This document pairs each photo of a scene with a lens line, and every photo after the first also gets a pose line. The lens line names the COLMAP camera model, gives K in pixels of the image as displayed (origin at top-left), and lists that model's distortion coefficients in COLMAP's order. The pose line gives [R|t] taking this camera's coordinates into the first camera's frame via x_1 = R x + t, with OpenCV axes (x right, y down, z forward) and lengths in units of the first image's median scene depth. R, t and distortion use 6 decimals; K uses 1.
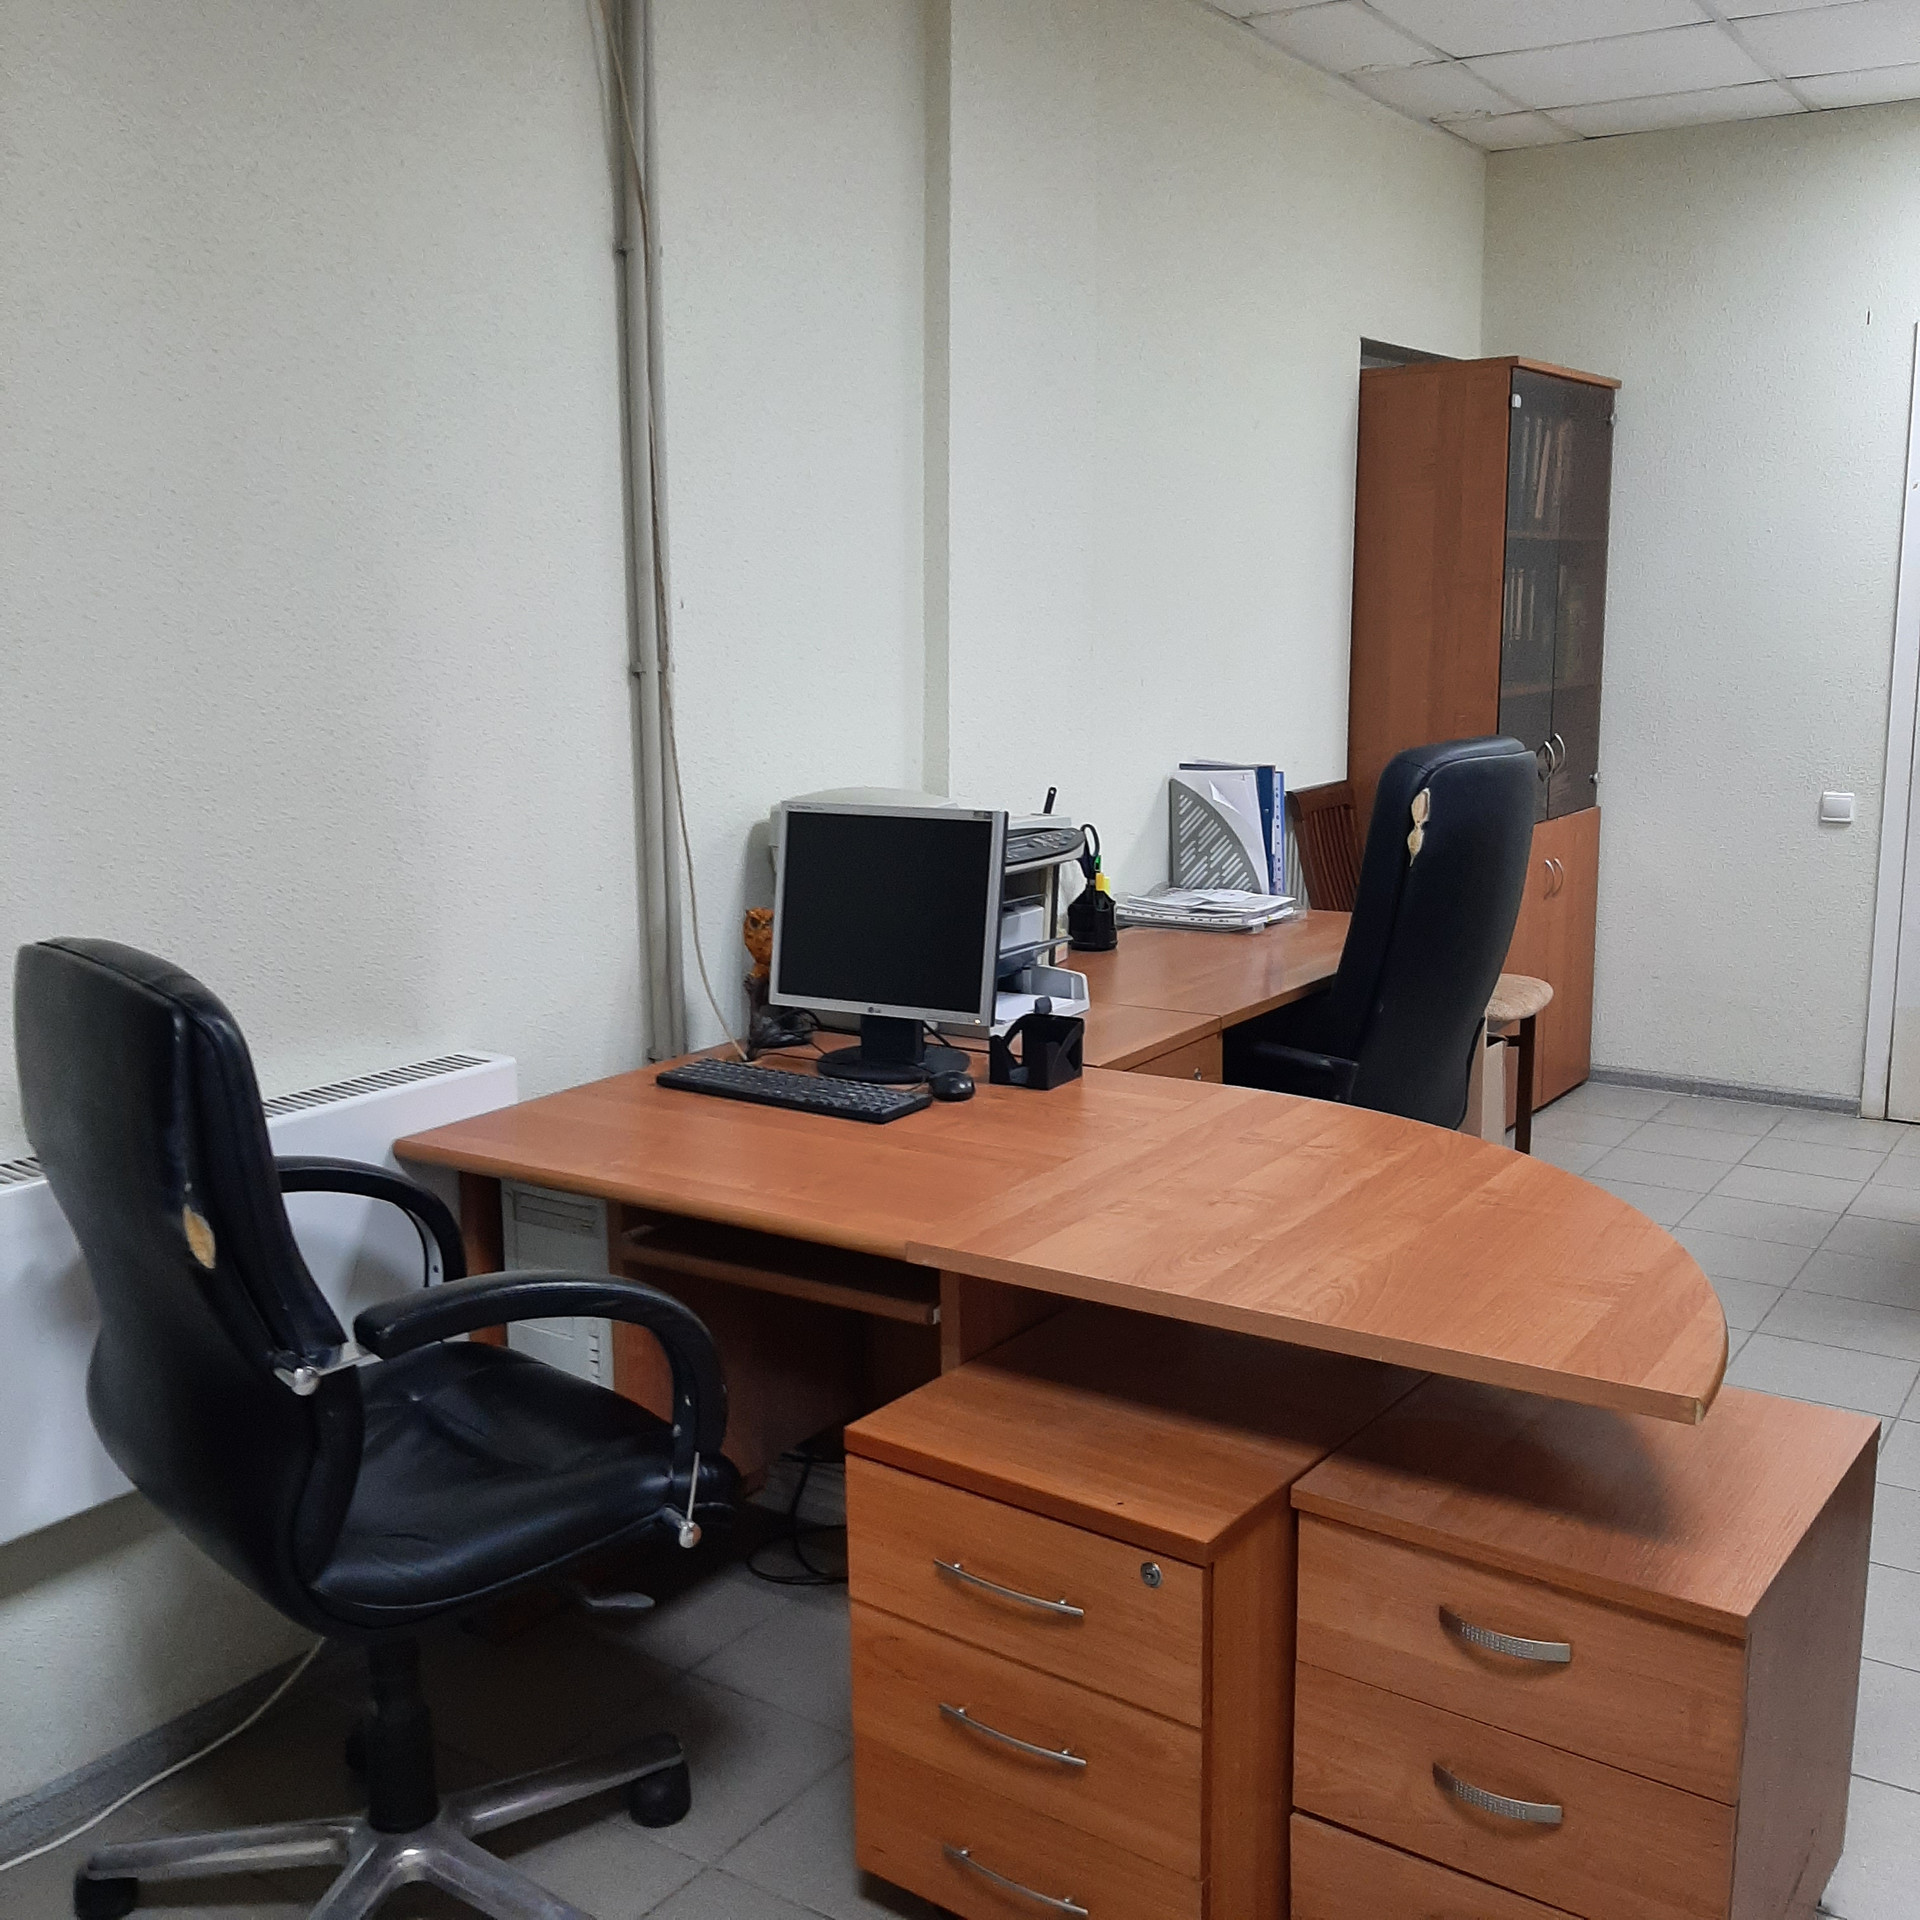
lens RADIAL K [[1971.1, 0, 909.1], [0, 1971.1, 959.0], [0, 0, 1]] dist [0.086282, -0.140663]
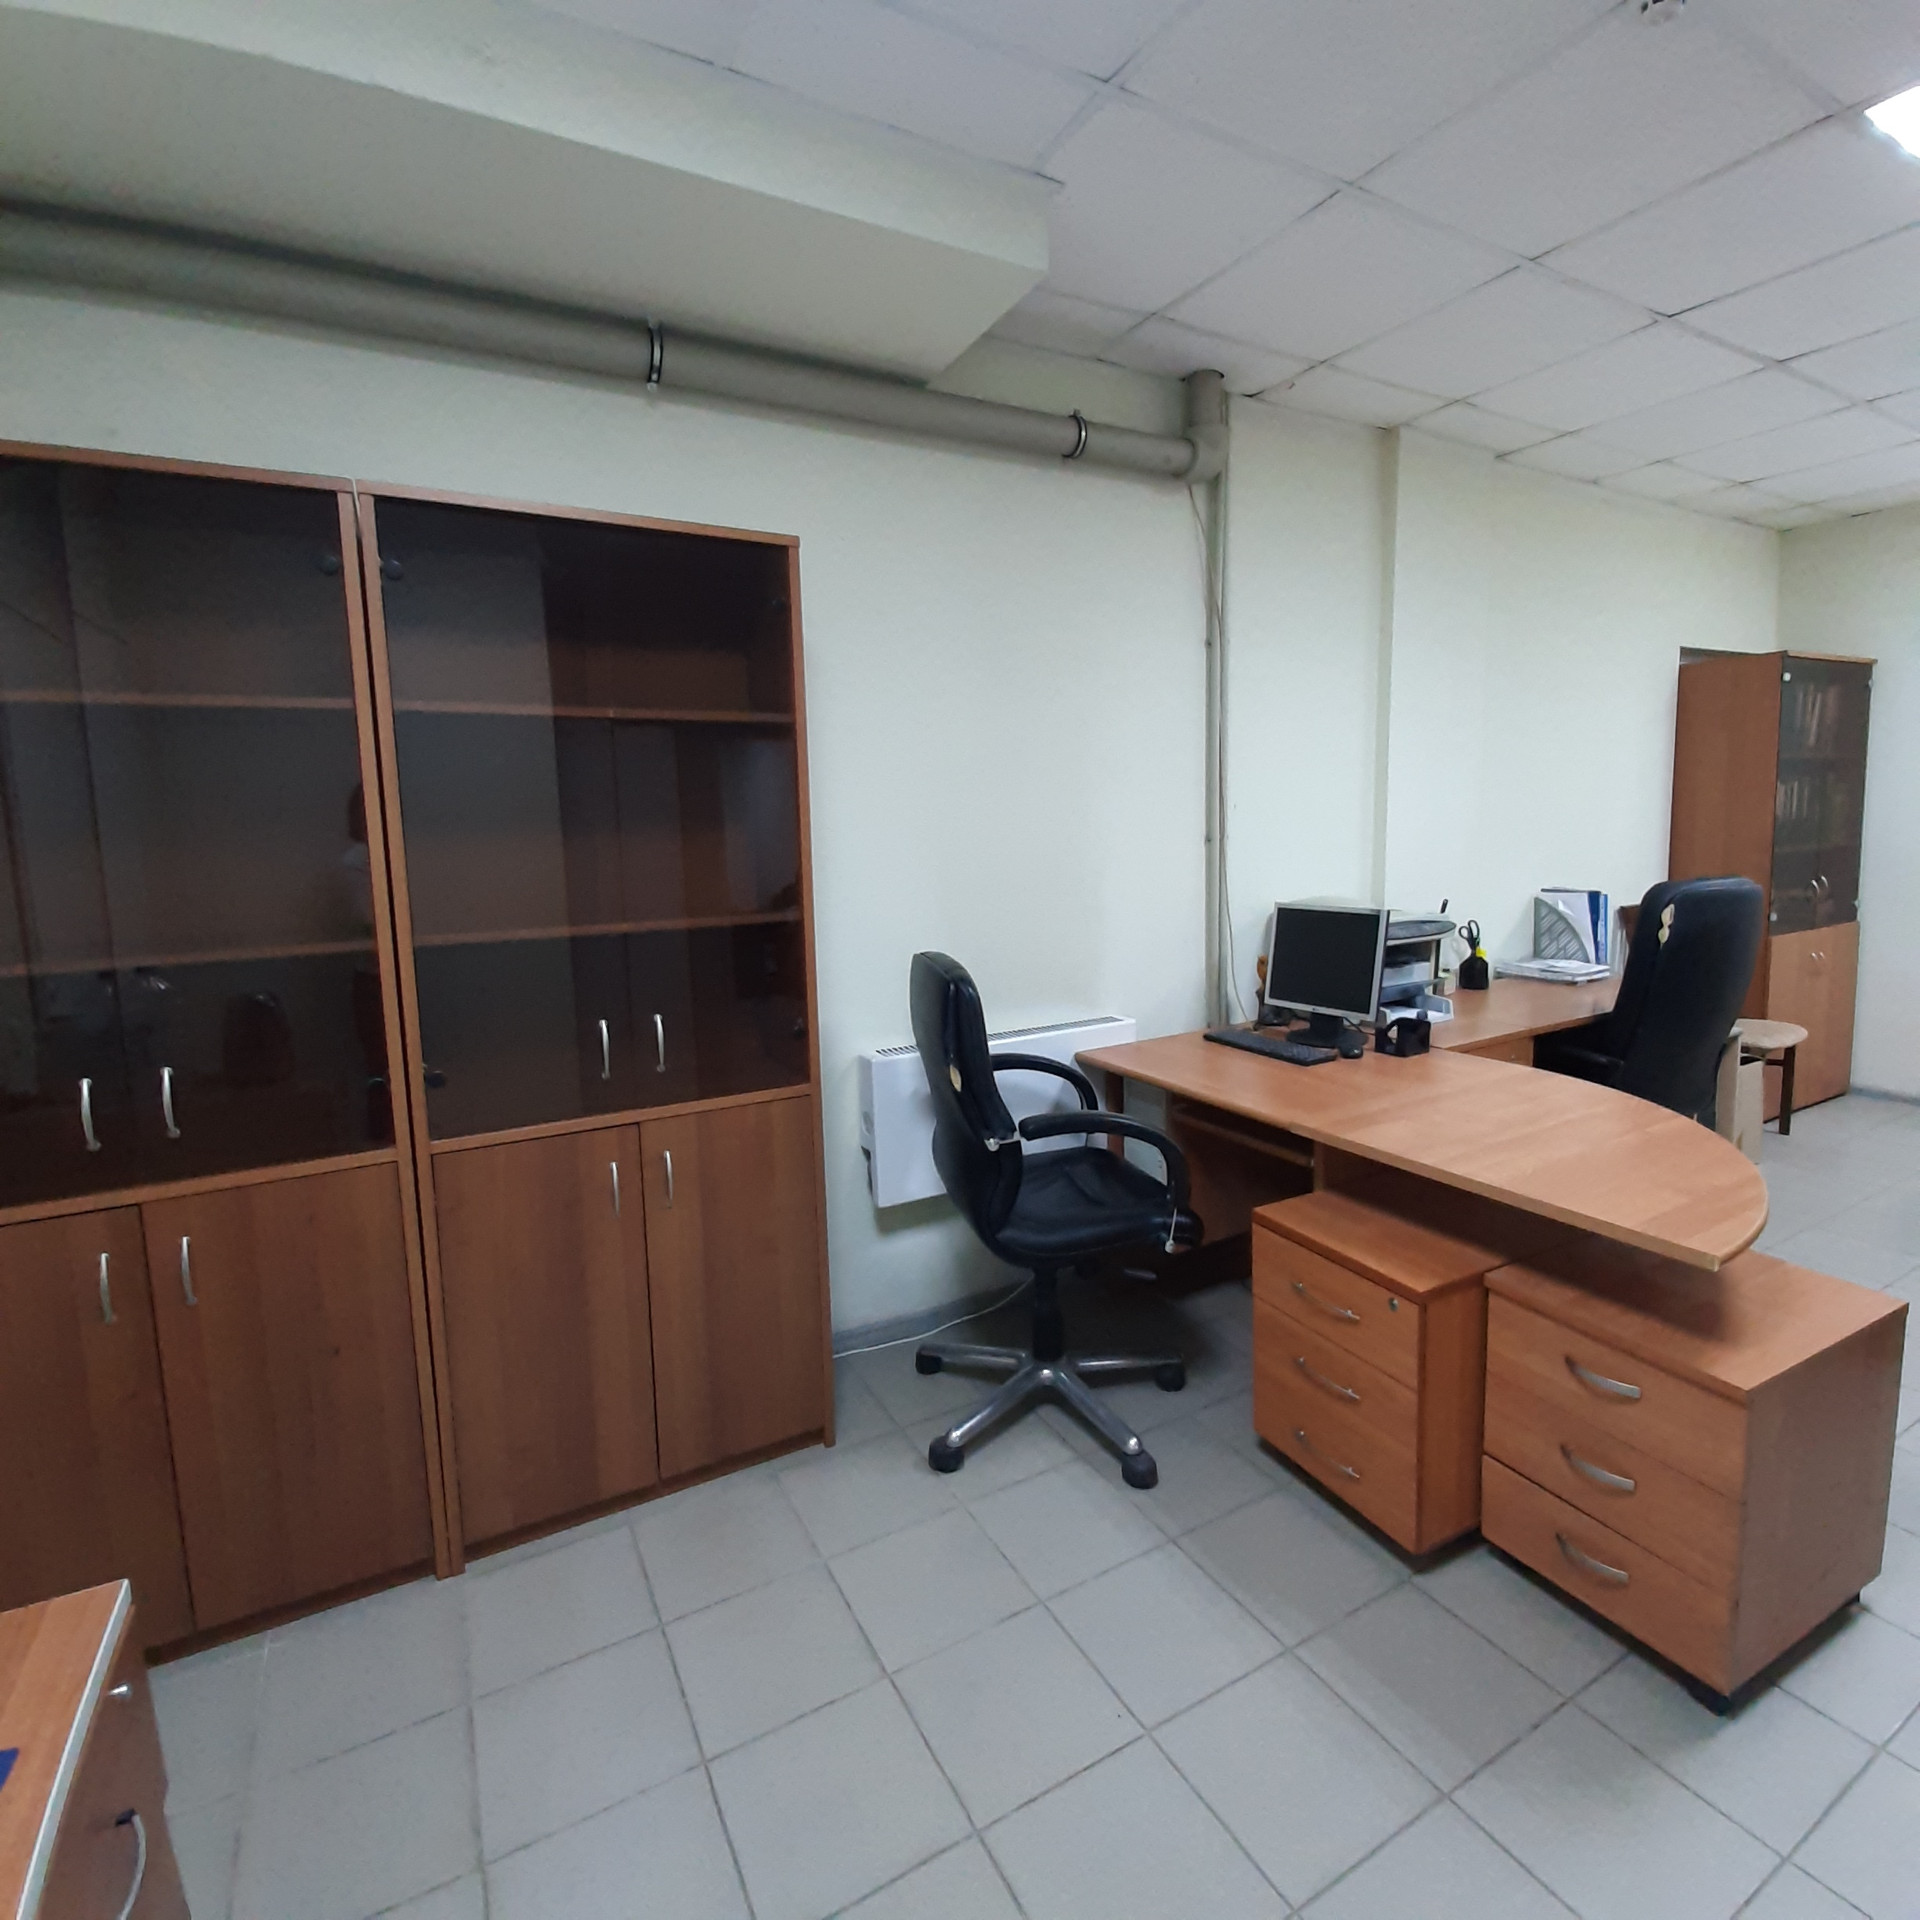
lens RADIAL K [[1025.6, 0, 1011.4], [0, 1025.6, 927.8], [0, 0, 1]] dist [0.003697, 0.001409]
pose [[0.903837, 0.034656, -0.426471, 0.146169], [-0.058403, 0.997378, -0.042727, 0.006173], [0.423872, 0.063525, 0.903492, -0.060630]]
